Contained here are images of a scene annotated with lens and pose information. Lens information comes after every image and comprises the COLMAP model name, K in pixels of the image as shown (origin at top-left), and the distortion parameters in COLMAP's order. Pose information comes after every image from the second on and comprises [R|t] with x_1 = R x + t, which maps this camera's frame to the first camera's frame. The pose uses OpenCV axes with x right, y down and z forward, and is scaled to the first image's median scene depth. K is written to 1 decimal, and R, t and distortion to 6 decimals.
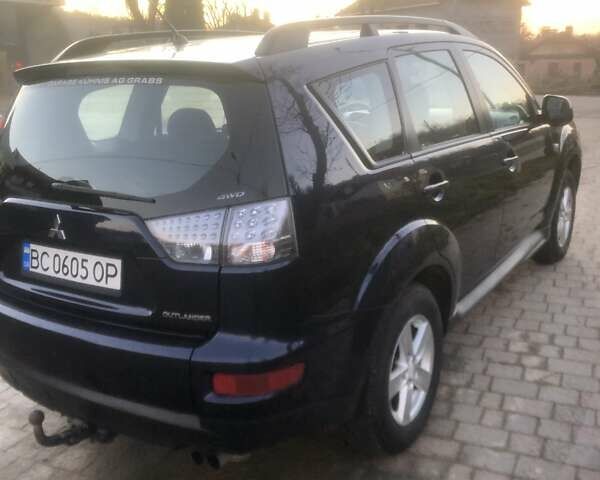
lens RADIAL K [[669.3, 0, 308.4], [0, 669.3, 237.9], [0, 0, 1]] dist [0.148689, -0.381020]
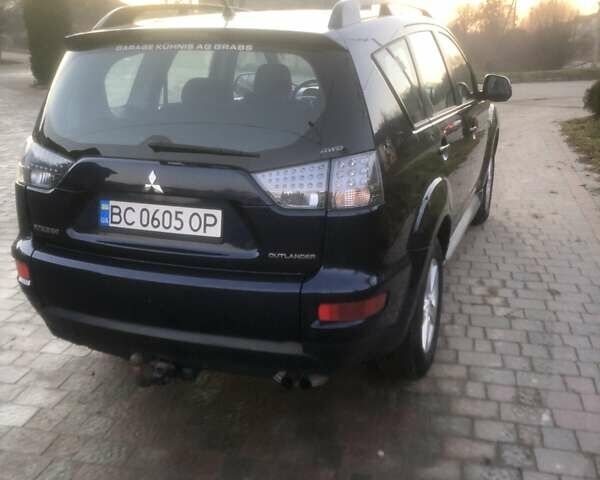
lens RADIAL K [[669.3, 0, 308.4], [0, 669.3, 237.9], [0, 0, 1]] dist [0.148689, -0.381020]
pose [[0.974861, -0.031673, 0.220550, -0.362648], [0.026859, 0.999332, 0.024792, 0.051942], [-0.221187, -0.018245, 0.975061, -0.104294]]
